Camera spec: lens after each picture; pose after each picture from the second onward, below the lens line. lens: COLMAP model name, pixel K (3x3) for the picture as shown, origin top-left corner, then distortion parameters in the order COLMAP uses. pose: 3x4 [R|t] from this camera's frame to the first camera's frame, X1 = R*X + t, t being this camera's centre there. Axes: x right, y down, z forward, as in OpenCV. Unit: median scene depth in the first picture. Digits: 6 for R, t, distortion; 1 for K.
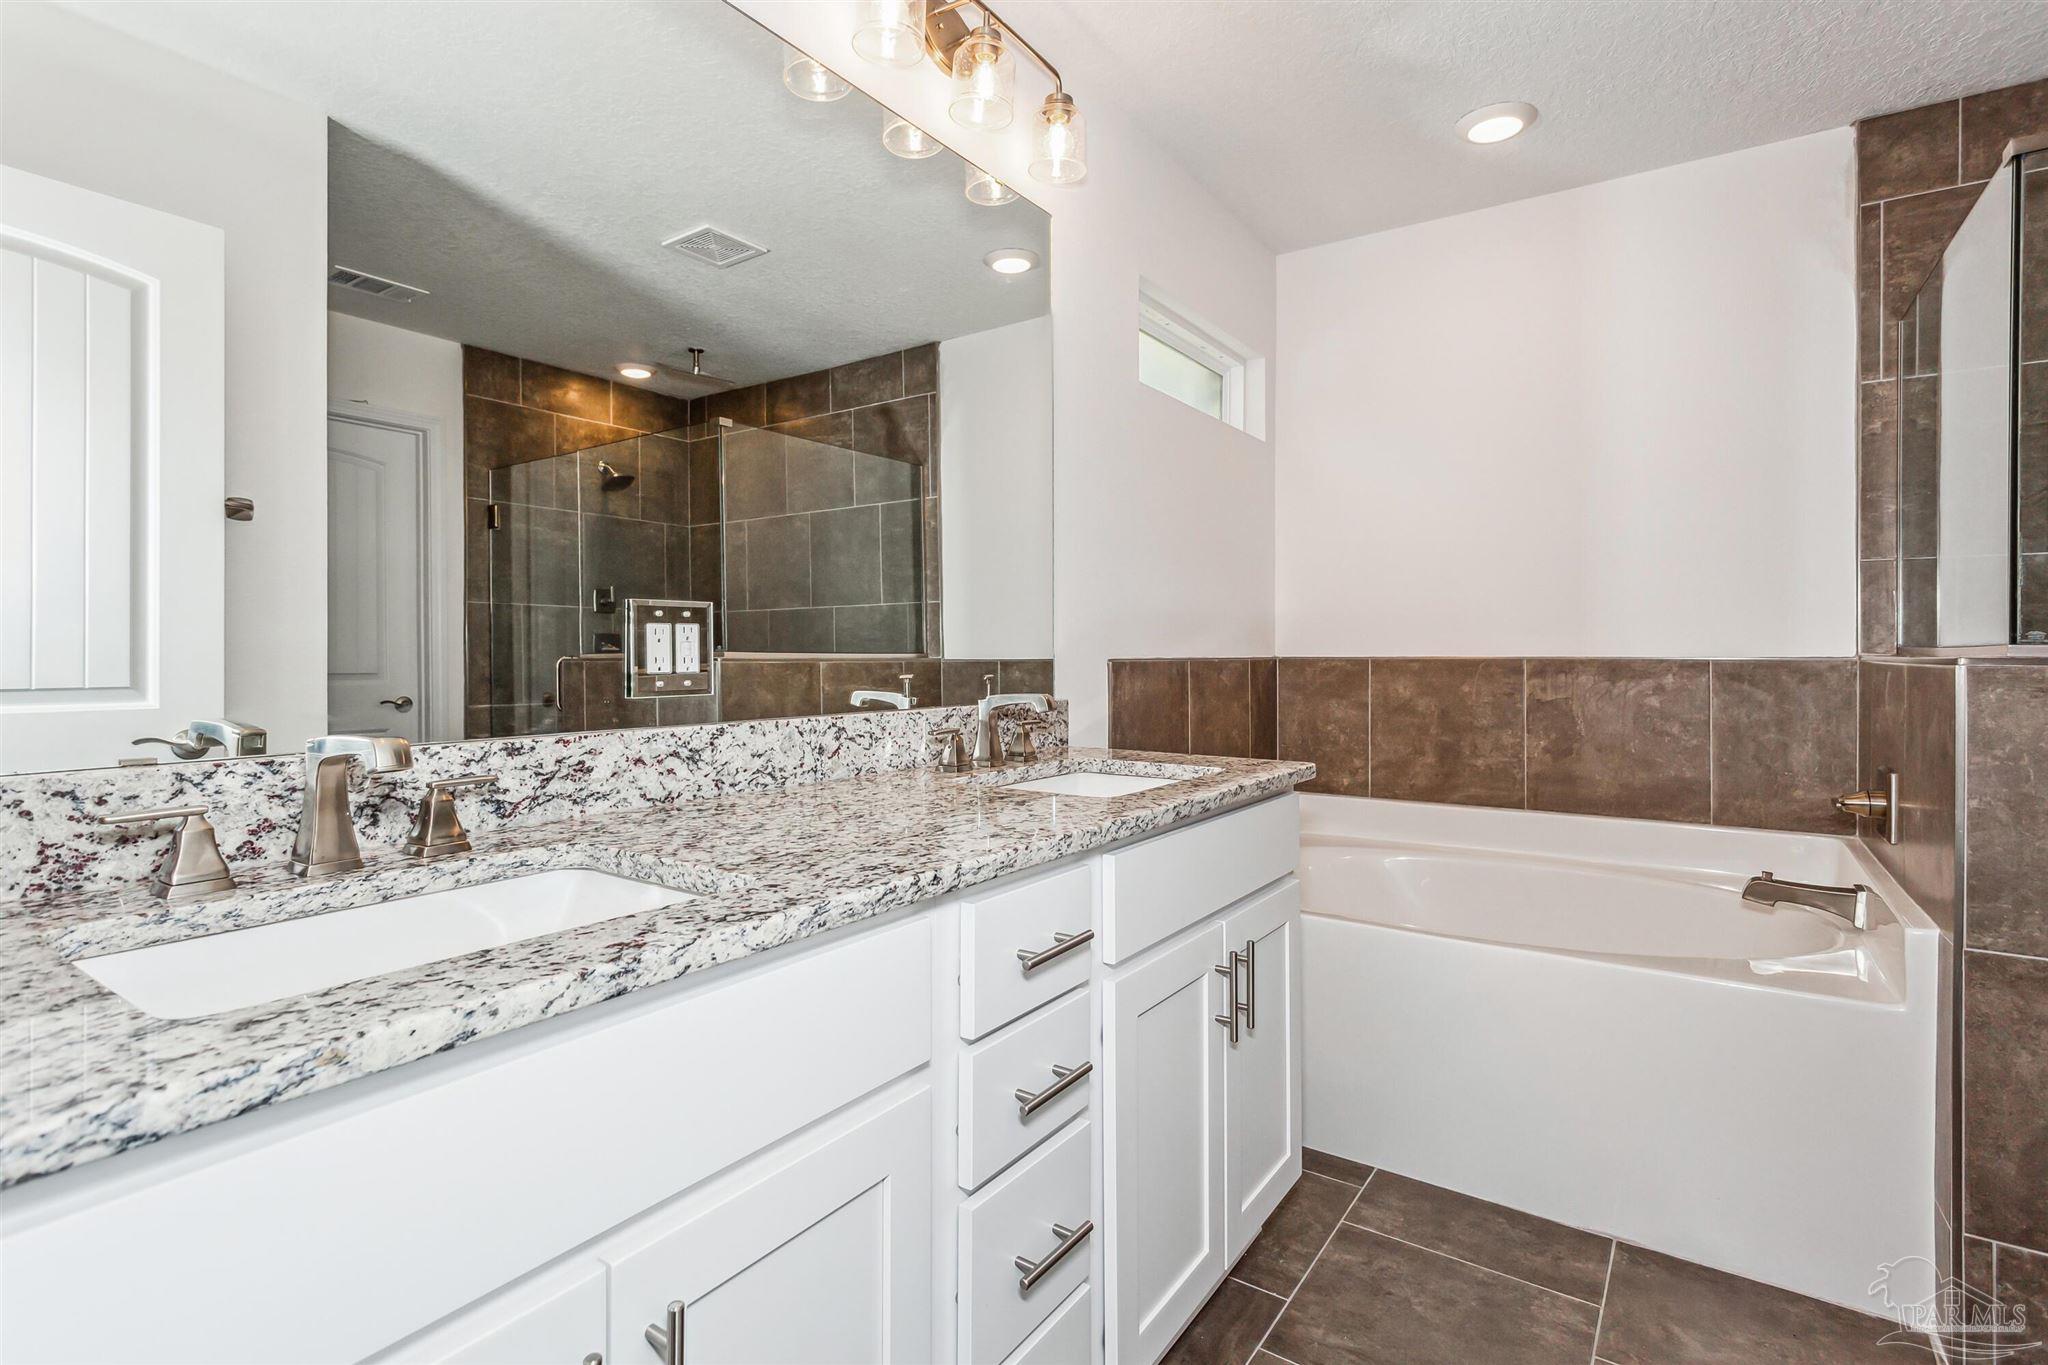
lens RADIAL K [[999.7, 0, 1023.3], [0, 999.7, 668.2], [0, 0, 1]] dist [0.005007, 0.002635]
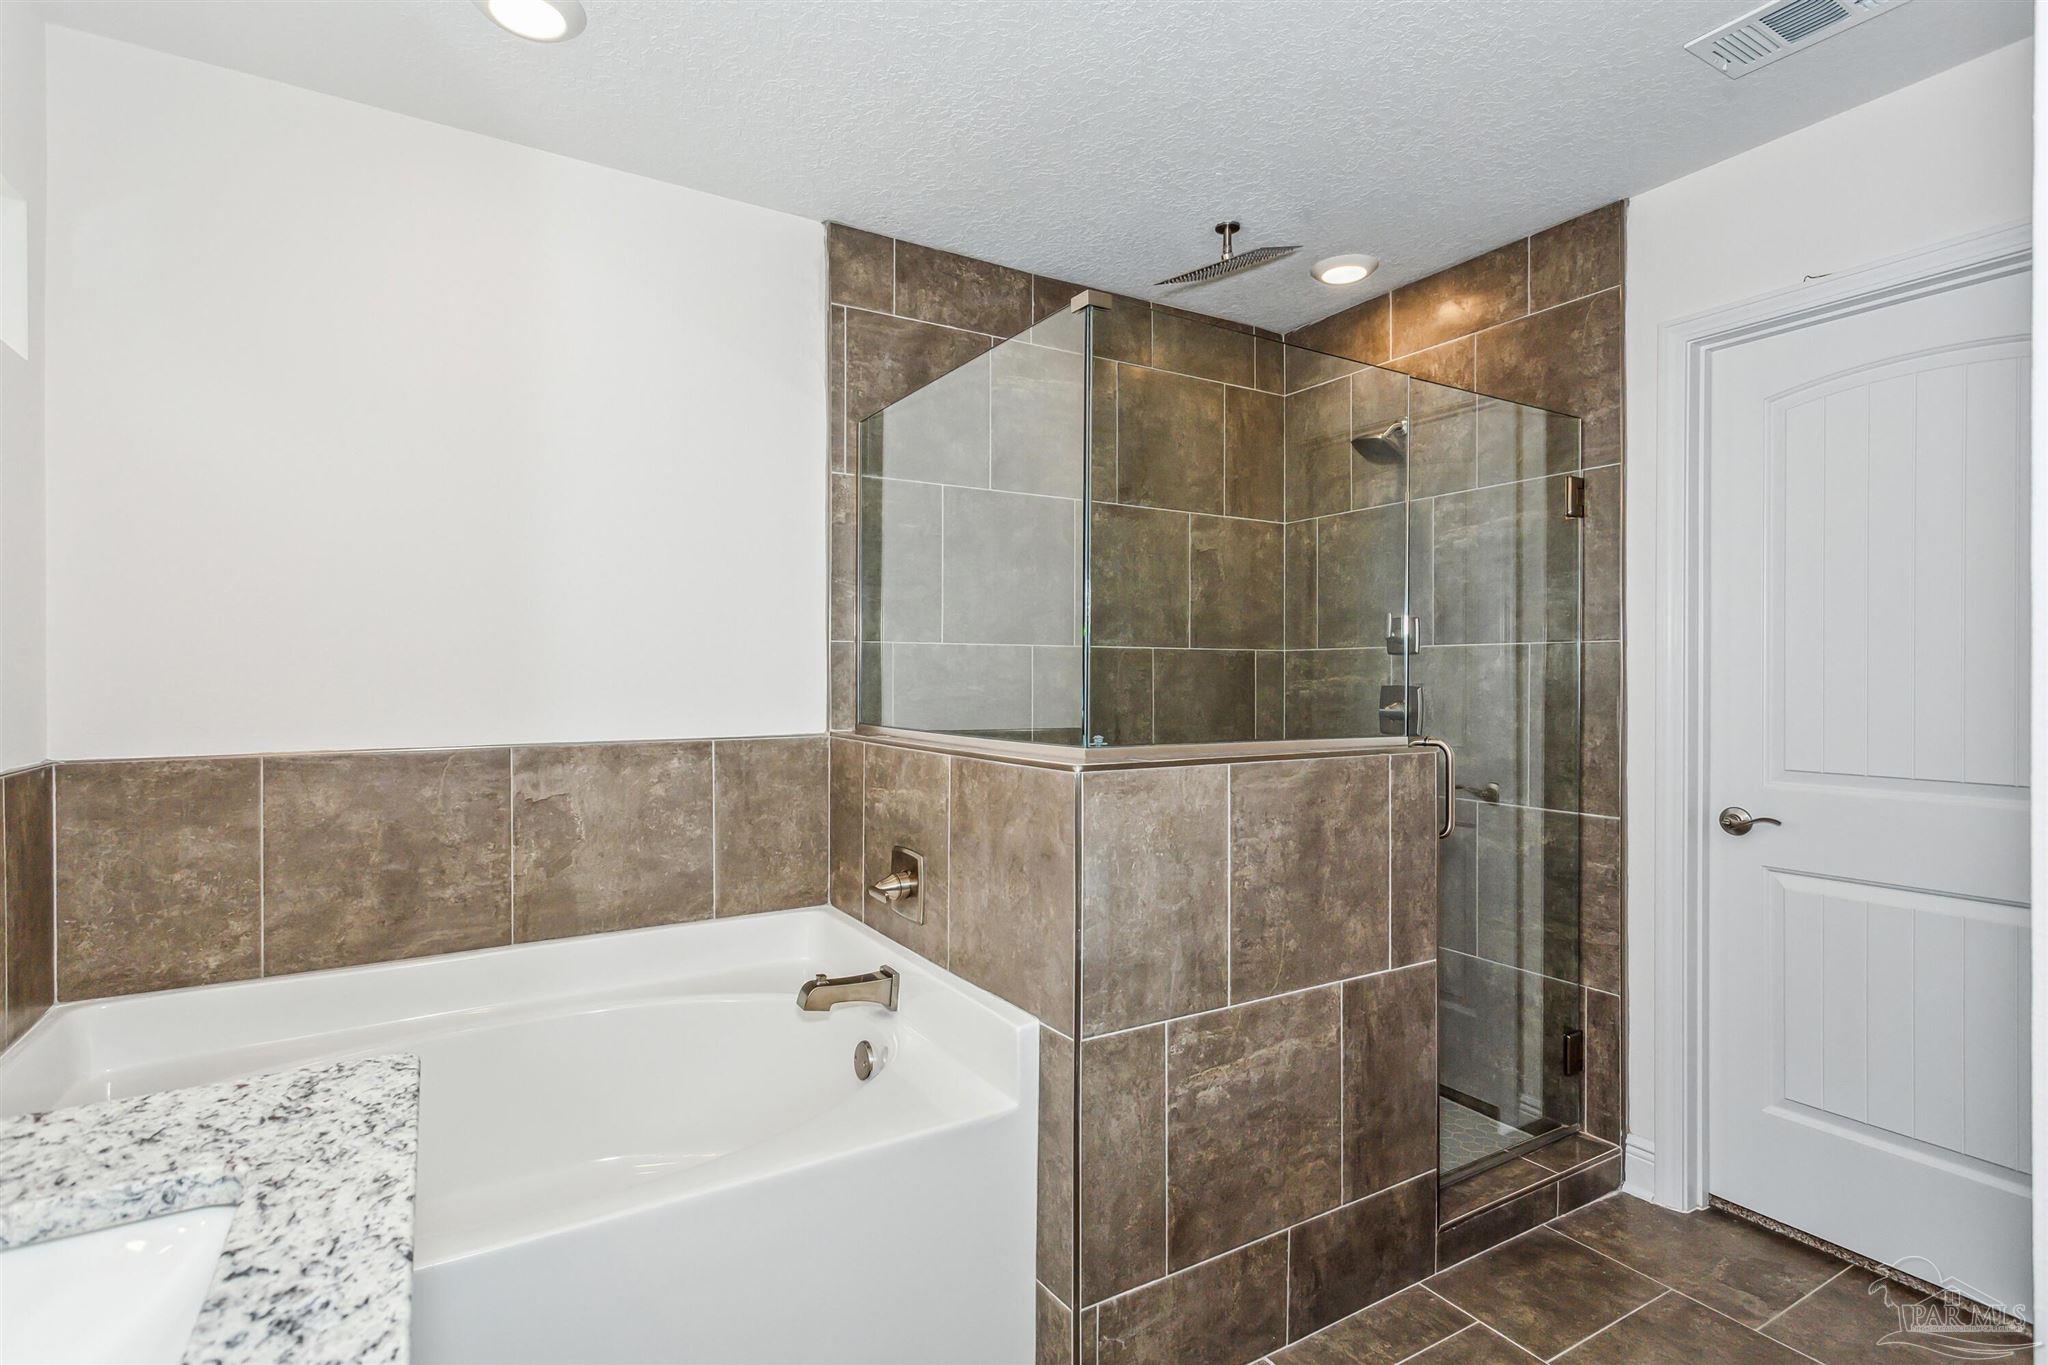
lens RADIAL K [[999.7, 0, 1021.4], [0, 999.7, 674.5], [0, 0, 1]] dist [0.005007, 0.002635]
pose [[0.426588, -0.001680, 0.904444, -0.021963], [0.017472, 0.999827, -0.006383, -0.053730], [-0.904277, 0.018526, 0.426544, 0.324887]]
